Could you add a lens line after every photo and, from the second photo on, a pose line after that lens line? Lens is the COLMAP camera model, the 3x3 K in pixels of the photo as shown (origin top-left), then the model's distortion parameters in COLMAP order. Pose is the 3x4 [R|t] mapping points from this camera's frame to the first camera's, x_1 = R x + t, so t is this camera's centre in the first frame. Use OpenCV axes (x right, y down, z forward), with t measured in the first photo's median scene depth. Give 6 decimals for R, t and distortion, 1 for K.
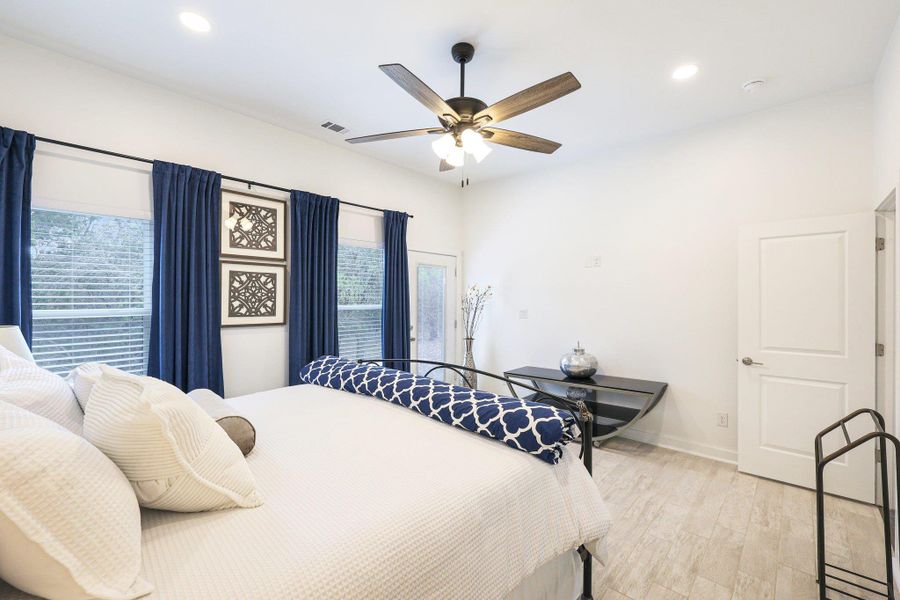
lens RADIAL K [[380.2, 0, 451.1], [0, 380.2, 301.0], [0, 0, 1]] dist [-0.000040, 0.000414]
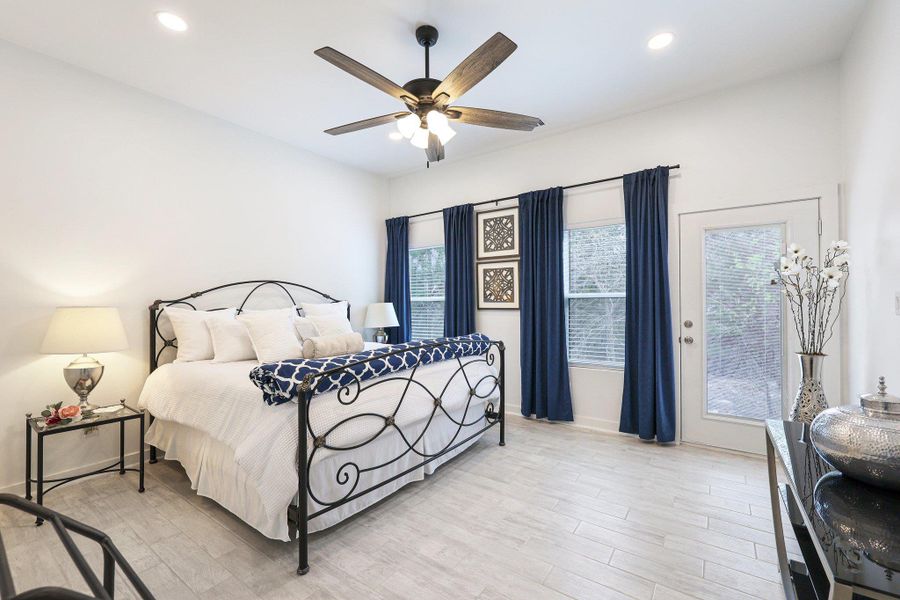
lens RADIAL K [[380.2, 0, 451.1], [0, 380.2, 301.0], [0, 0, 1]] dist [-0.000040, 0.000414]
pose [[0.129265, 0.003060, -0.991605, 0.753019], [0.013029, 0.999904, 0.004784, 0.027980], [0.991524, -0.013538, 0.129213, 0.664679]]
